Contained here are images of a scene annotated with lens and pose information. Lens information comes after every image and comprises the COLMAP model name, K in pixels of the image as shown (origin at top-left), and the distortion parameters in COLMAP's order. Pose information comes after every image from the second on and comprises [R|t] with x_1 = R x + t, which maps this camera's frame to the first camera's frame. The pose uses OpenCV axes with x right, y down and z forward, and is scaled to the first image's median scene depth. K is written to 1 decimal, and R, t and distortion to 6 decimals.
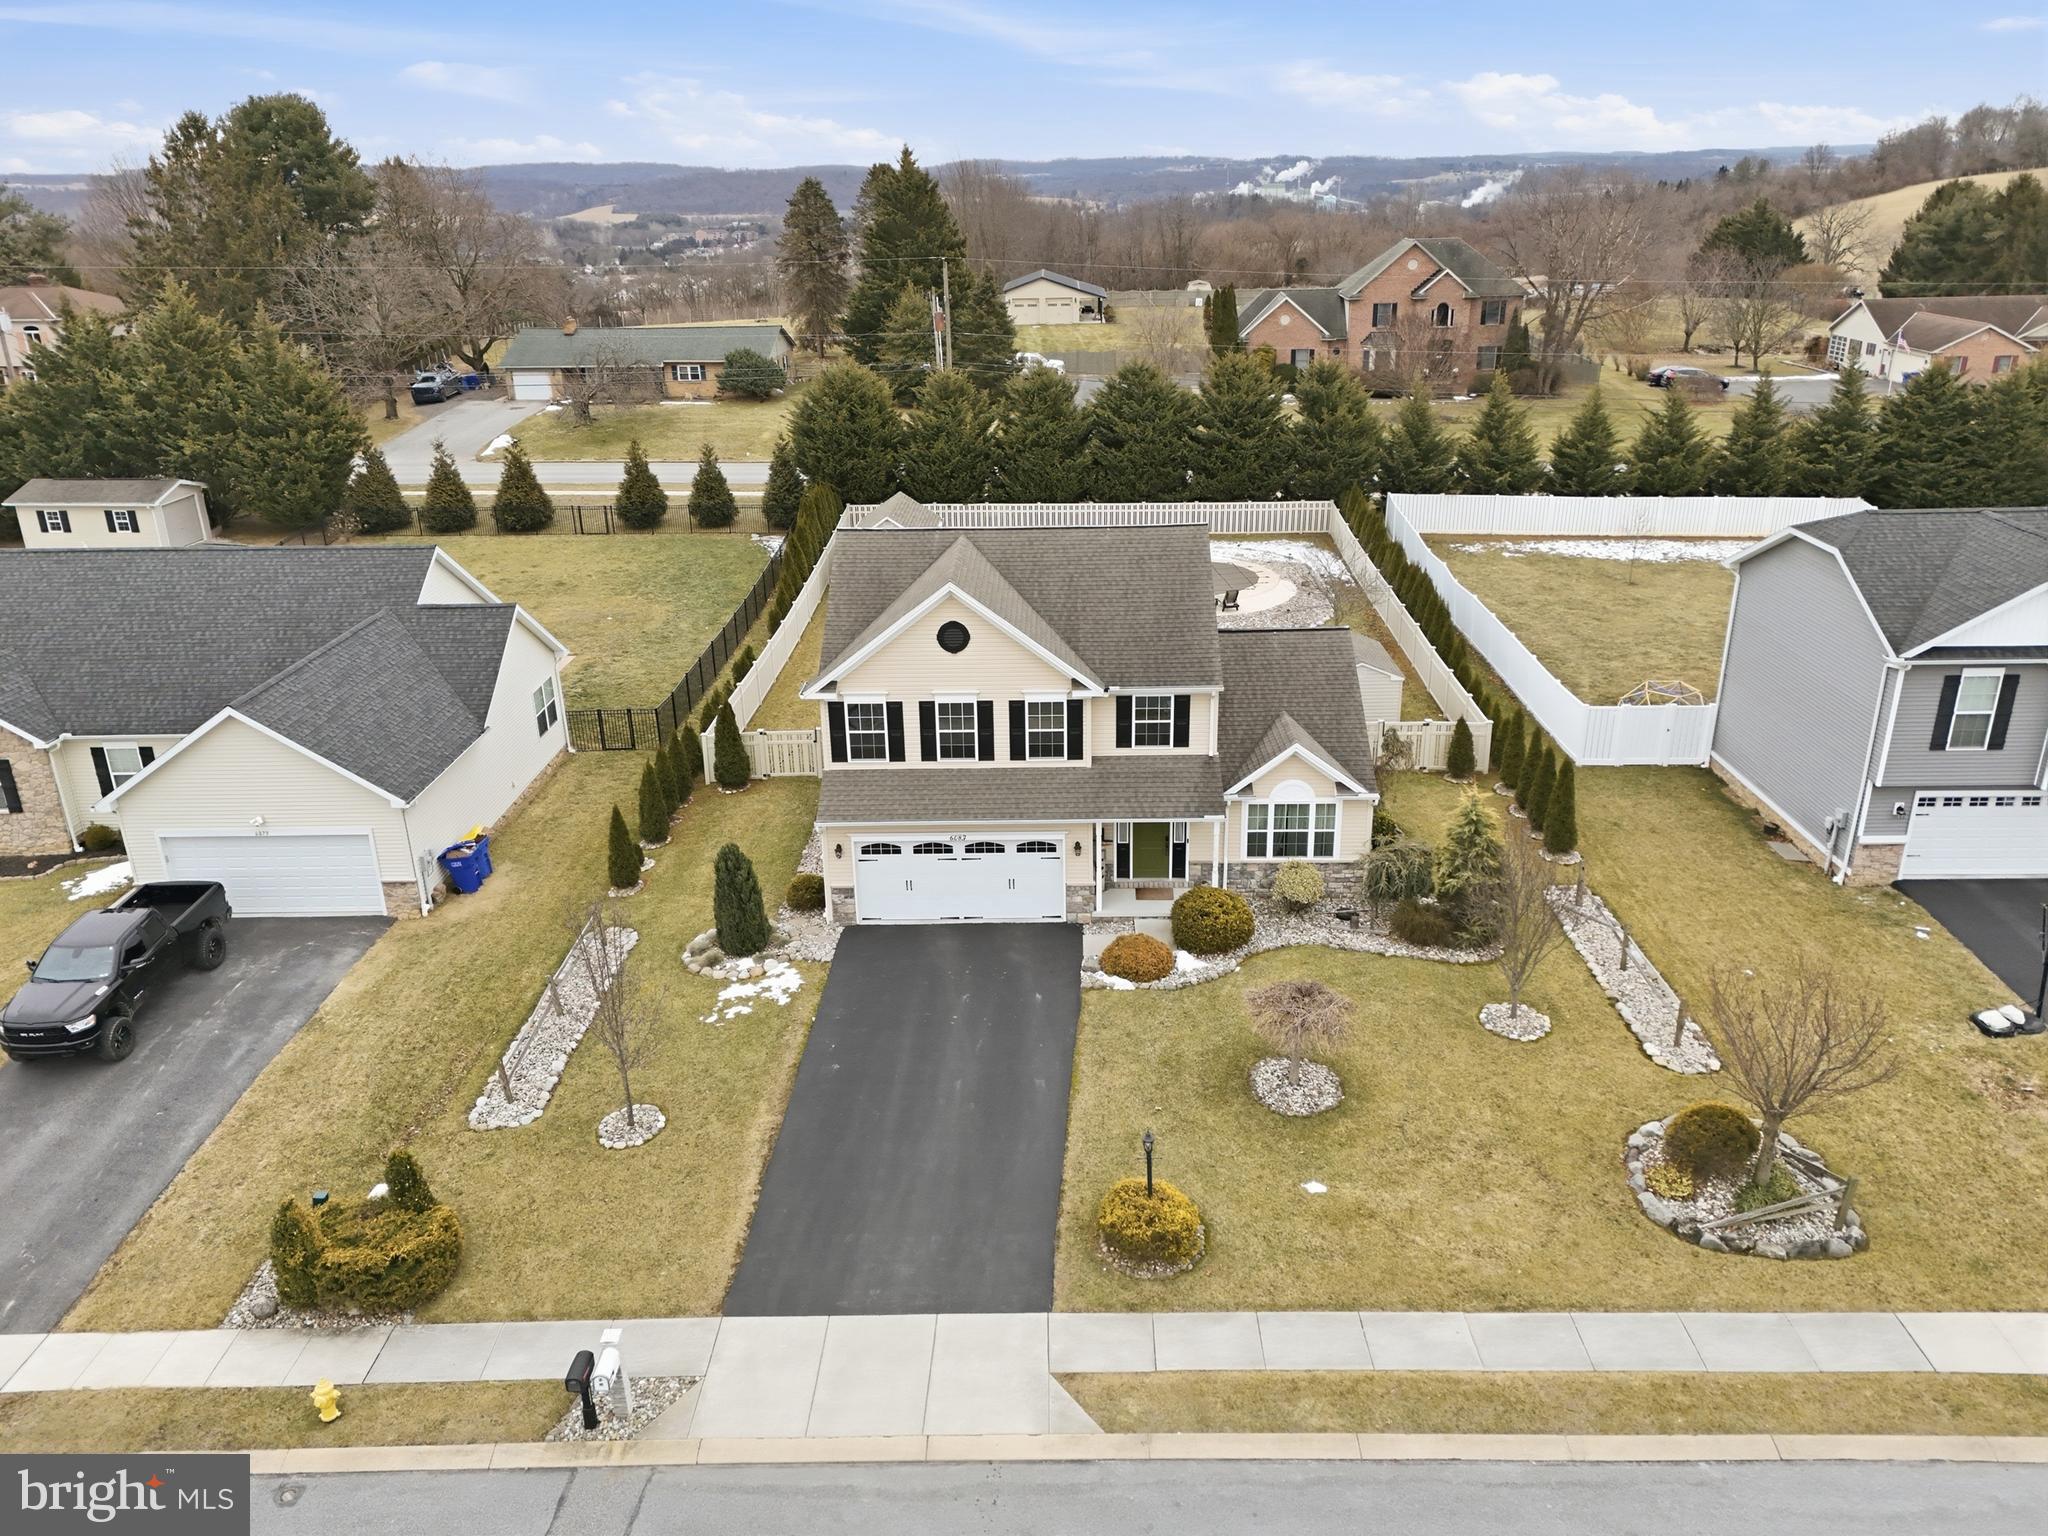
lens RADIAL K [[1490.7, 0, 1033.5], [0, 1490.7, 760.8], [0, 0, 1]] dist [0.091636, -0.087194]
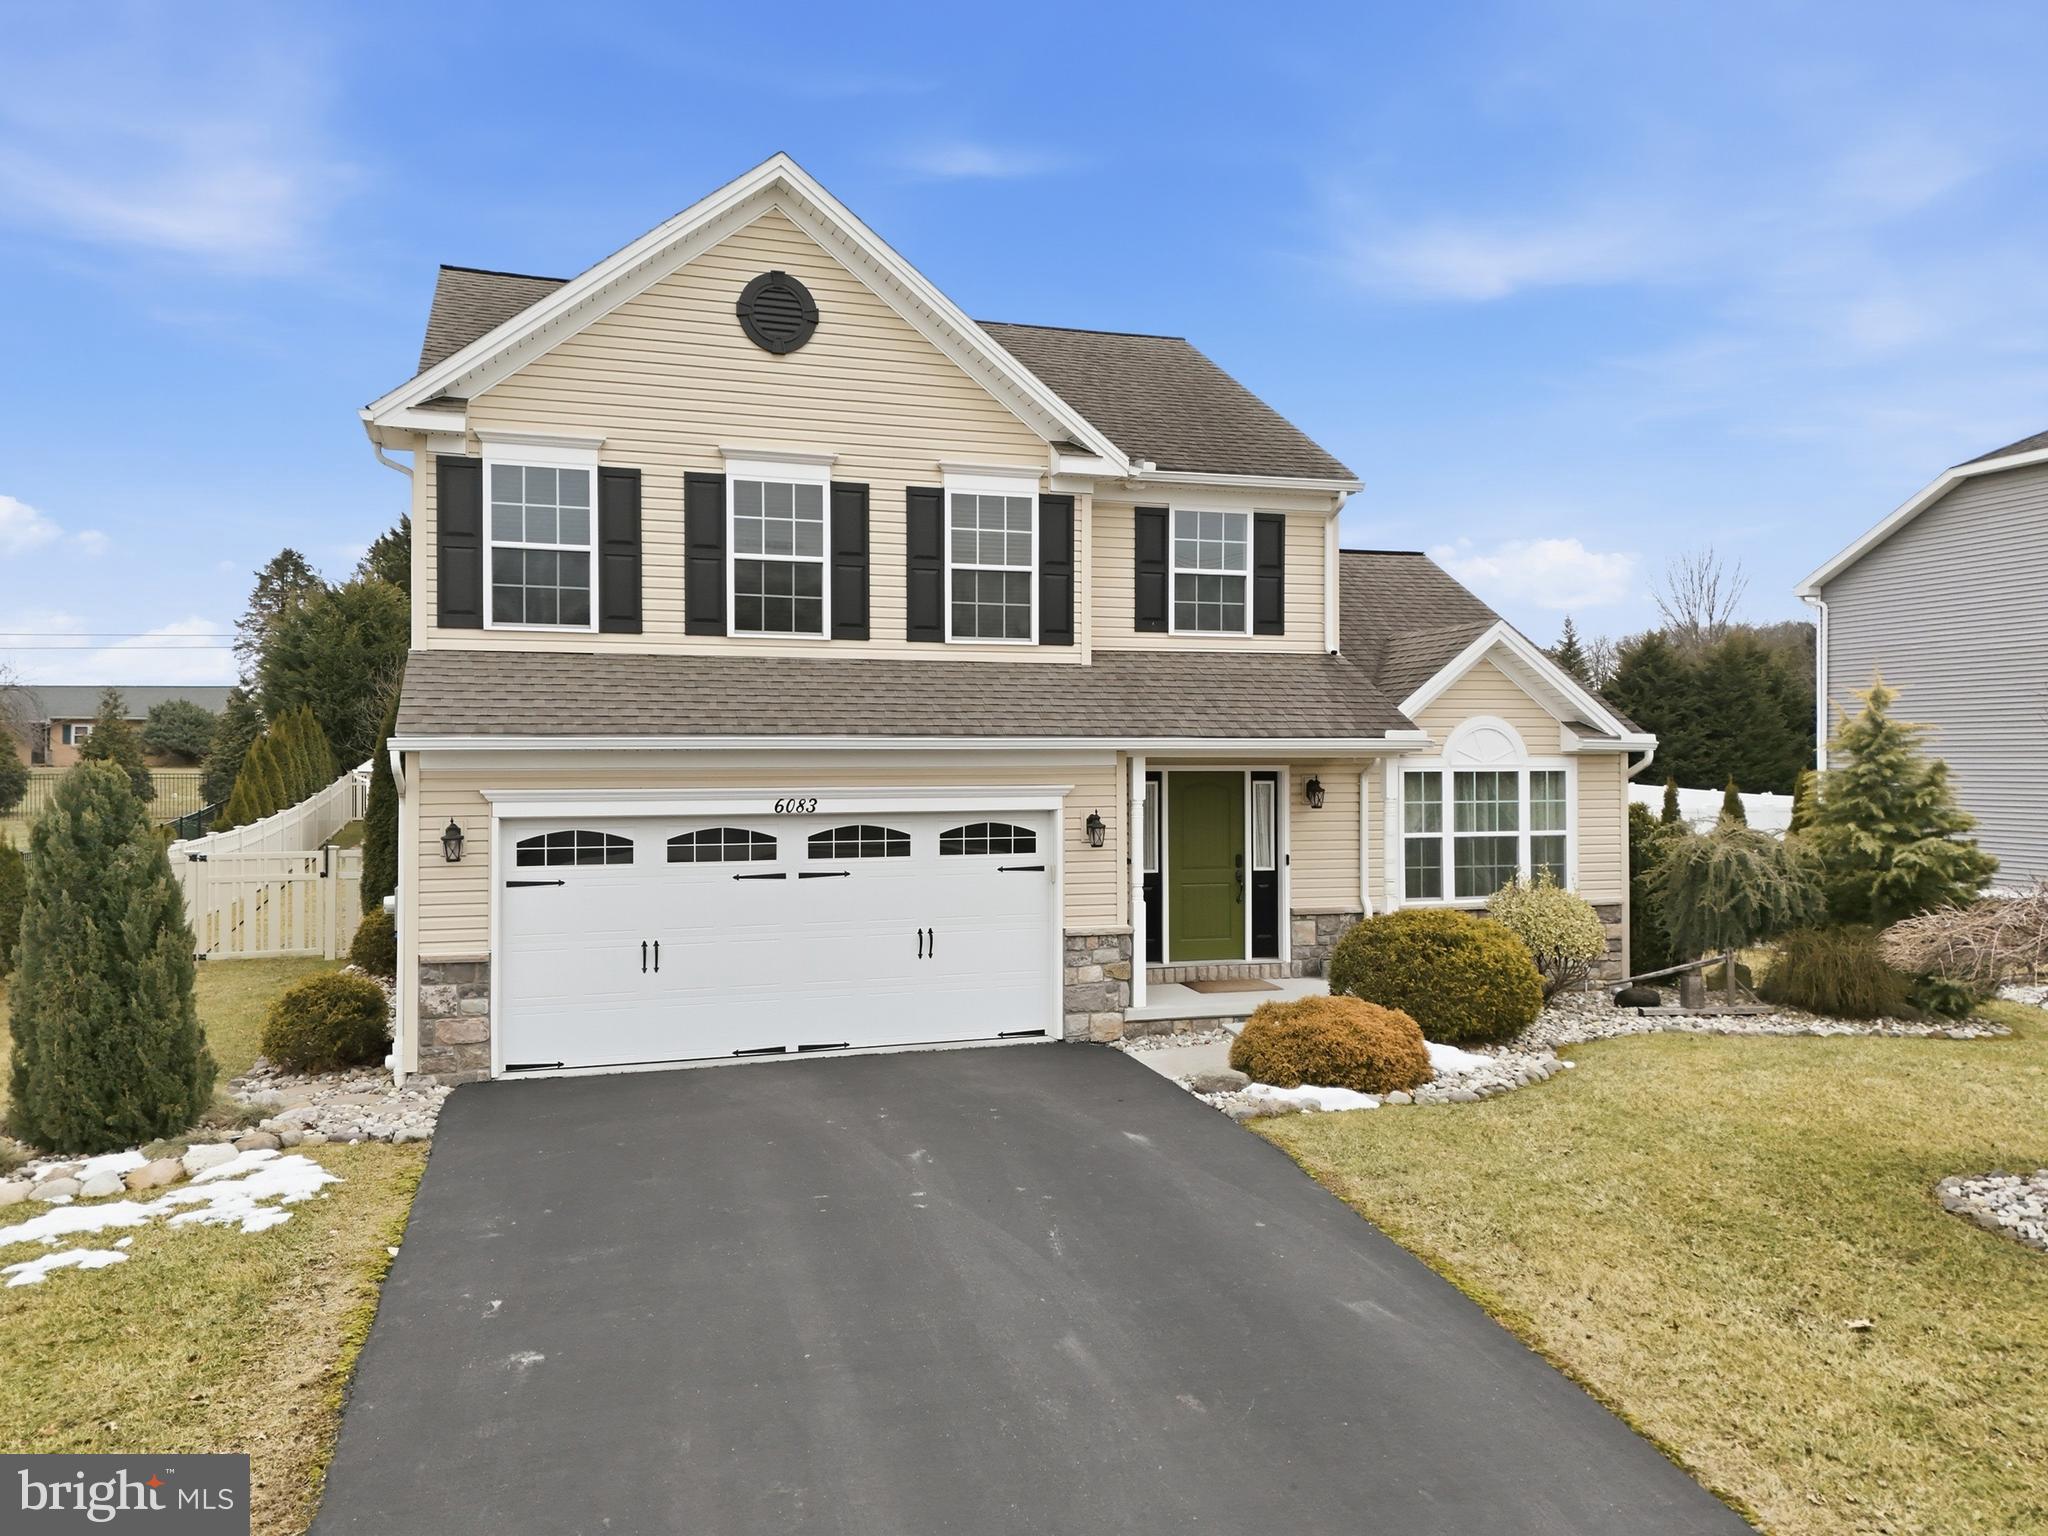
lens RADIAL K [[1511.3, 0, 1033.3], [0, 1511.3, 764.7], [0, 0, 1]] dist [0.087782, -0.090149]
pose [[0.945900, 0.015812, 0.324072, -0.119147], [0.102501, 0.933097, -0.344709, 0.181919], [-0.307841, 0.359278, 0.880996, 0.641134]]
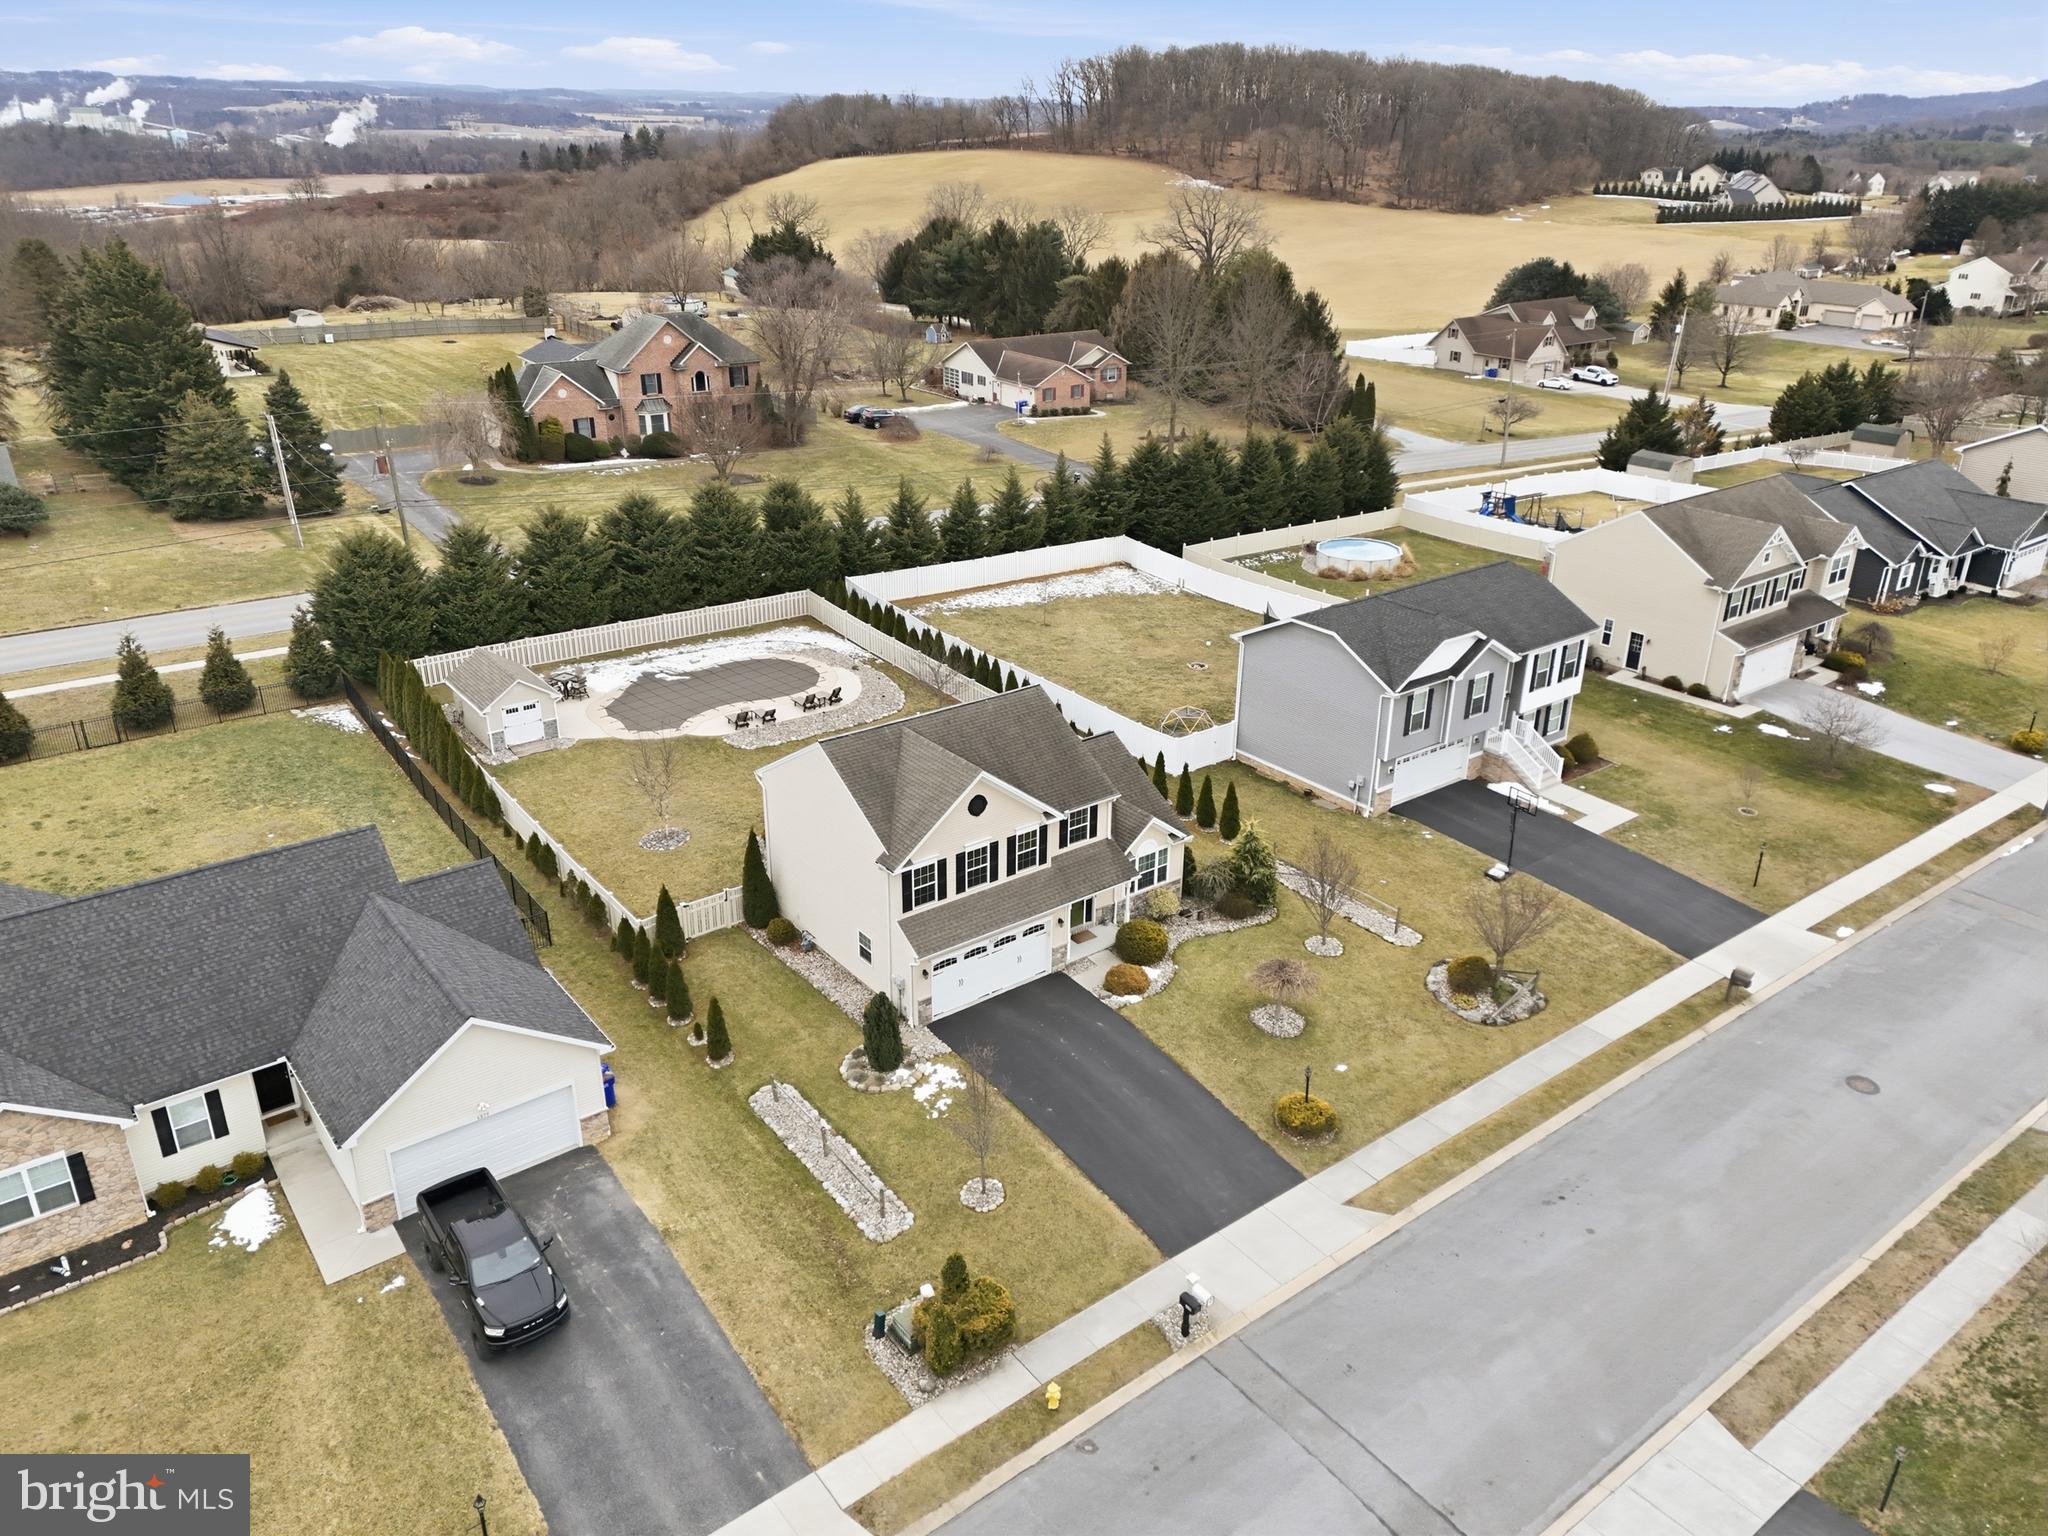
lens RADIAL K [[1490.7, 0, 1033.5], [0, 1490.7, 760.8], [0, 0, 1]] dist [0.091636, -0.087194]
pose [[0.779781, -0.224243, 0.584514, -0.823874], [0.201905, 0.973841, 0.104250, -0.258367], [-0.592601, 0.036725, 0.804659, -0.182222]]
